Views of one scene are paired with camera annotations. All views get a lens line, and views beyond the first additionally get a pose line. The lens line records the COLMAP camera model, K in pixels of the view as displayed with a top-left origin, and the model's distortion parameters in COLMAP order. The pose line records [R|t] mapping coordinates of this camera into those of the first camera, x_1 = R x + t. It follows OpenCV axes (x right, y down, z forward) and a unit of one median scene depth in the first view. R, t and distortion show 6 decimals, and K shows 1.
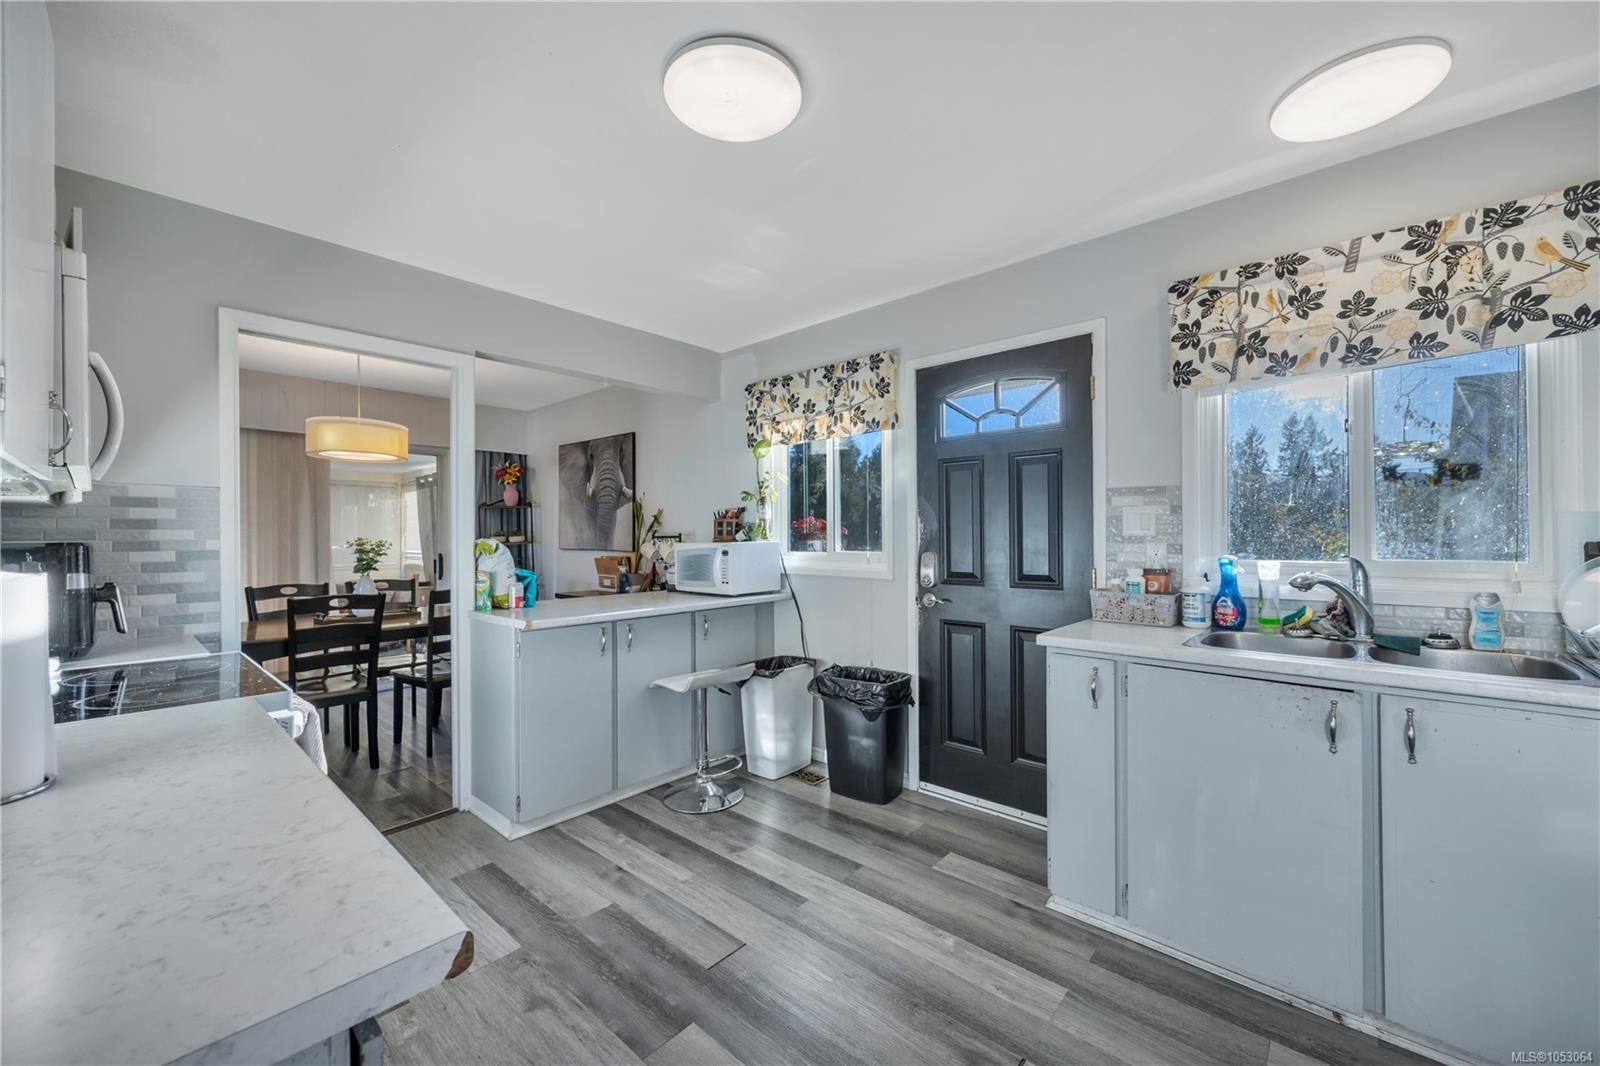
lens RADIAL K [[620.9, 0, 803.8], [0, 620.9, 538.2], [0, 0, 1]] dist [-0.002332, -0.000287]
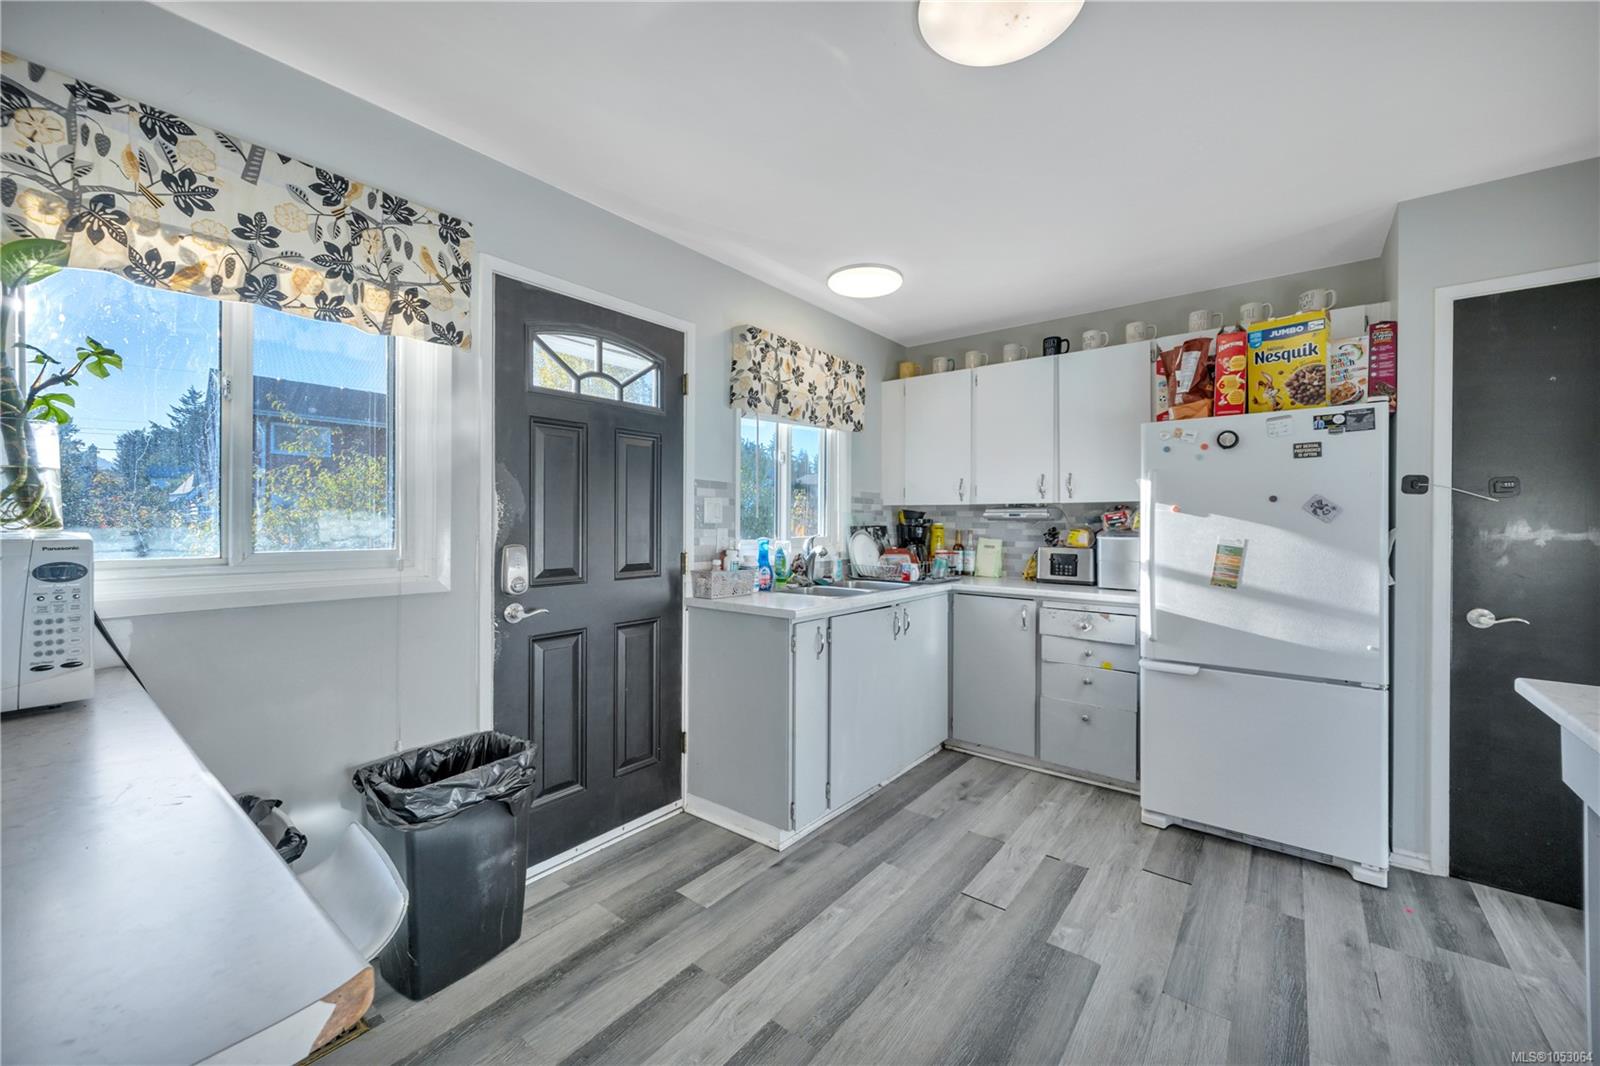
lens RADIAL K [[620.9, 0, 802.2], [0, 620.9, 523.8], [0, 0, 1]] dist [-0.002332, -0.000287]
pose [[-0.058326, 0.000468, 0.998297, -0.632712], [-0.002180, 0.999997, -0.000596, -0.001145], [-0.998295, -0.002211, -0.058325, 0.880961]]
